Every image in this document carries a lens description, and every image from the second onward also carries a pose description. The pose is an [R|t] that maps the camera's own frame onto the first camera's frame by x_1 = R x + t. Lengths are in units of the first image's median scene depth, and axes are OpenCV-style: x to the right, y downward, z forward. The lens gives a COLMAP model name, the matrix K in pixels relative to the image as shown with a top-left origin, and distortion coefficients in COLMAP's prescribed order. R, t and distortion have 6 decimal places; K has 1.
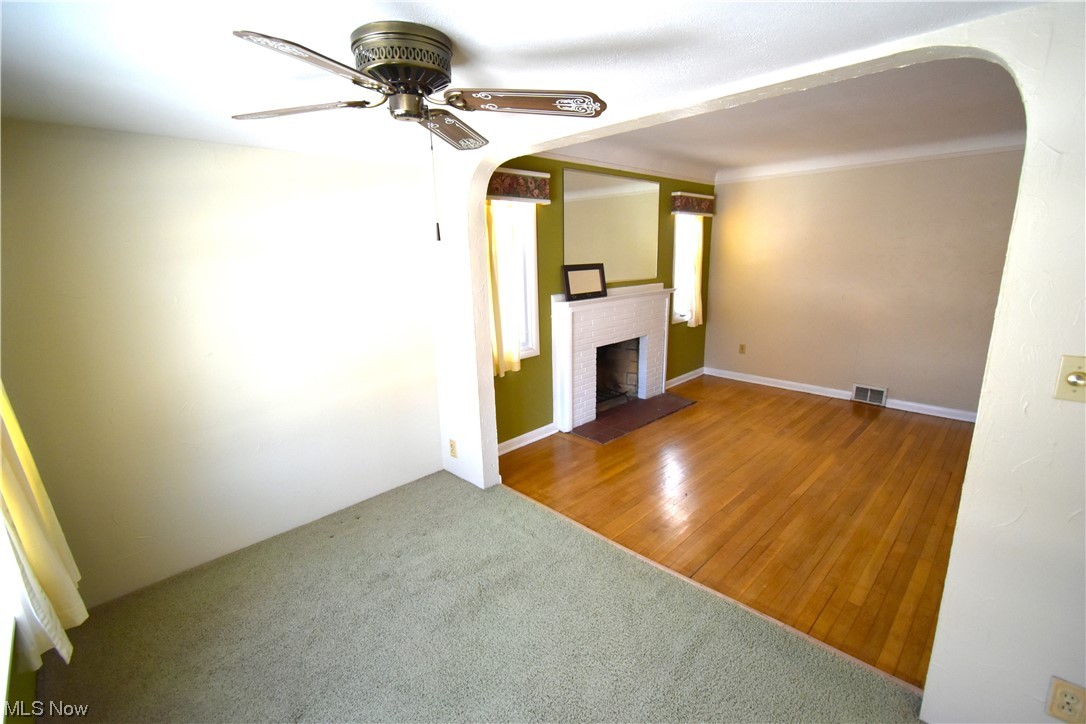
lens RADIAL K [[478.7, 0, 541.5], [0, 478.7, 365.2], [0, 0, 1]] dist [0.003348, 0.000040]
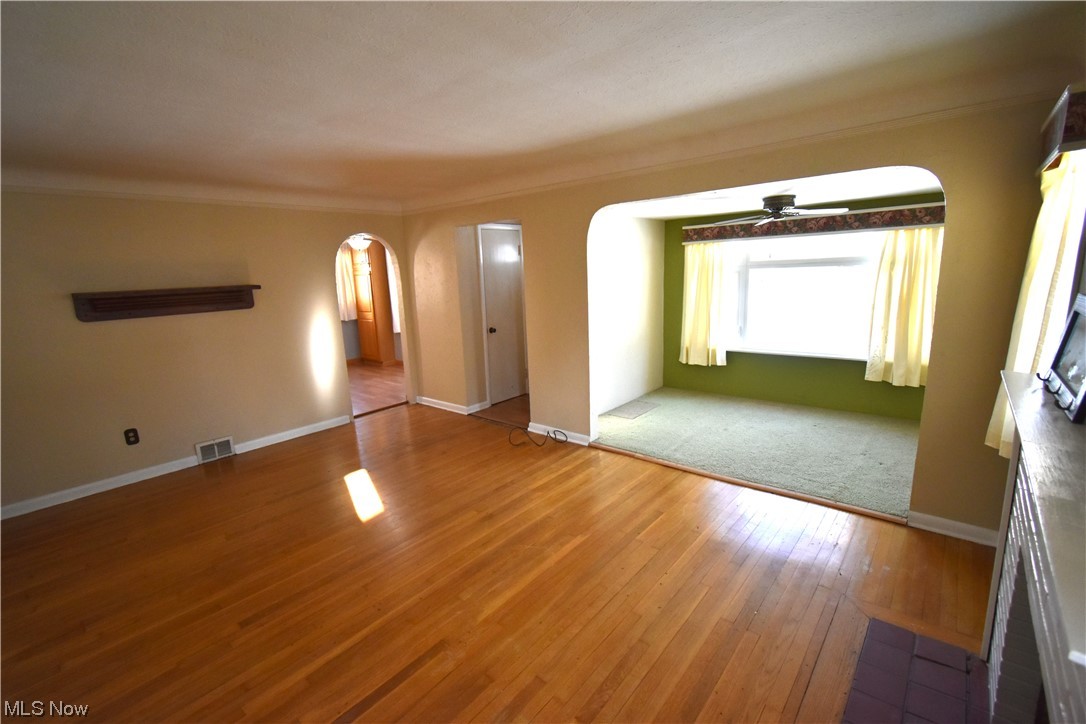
lens RADIAL K [[478.7, 0, 541.5], [0, 478.7, 365.2], [0, 0, 1]] dist [0.003348, 0.000040]
pose [[-0.994321, 0.080765, -0.069298, 0.443357], [0.044520, 0.907141, 0.418465, -0.293800], [0.096660, 0.413004, -0.905585, 1.159959]]
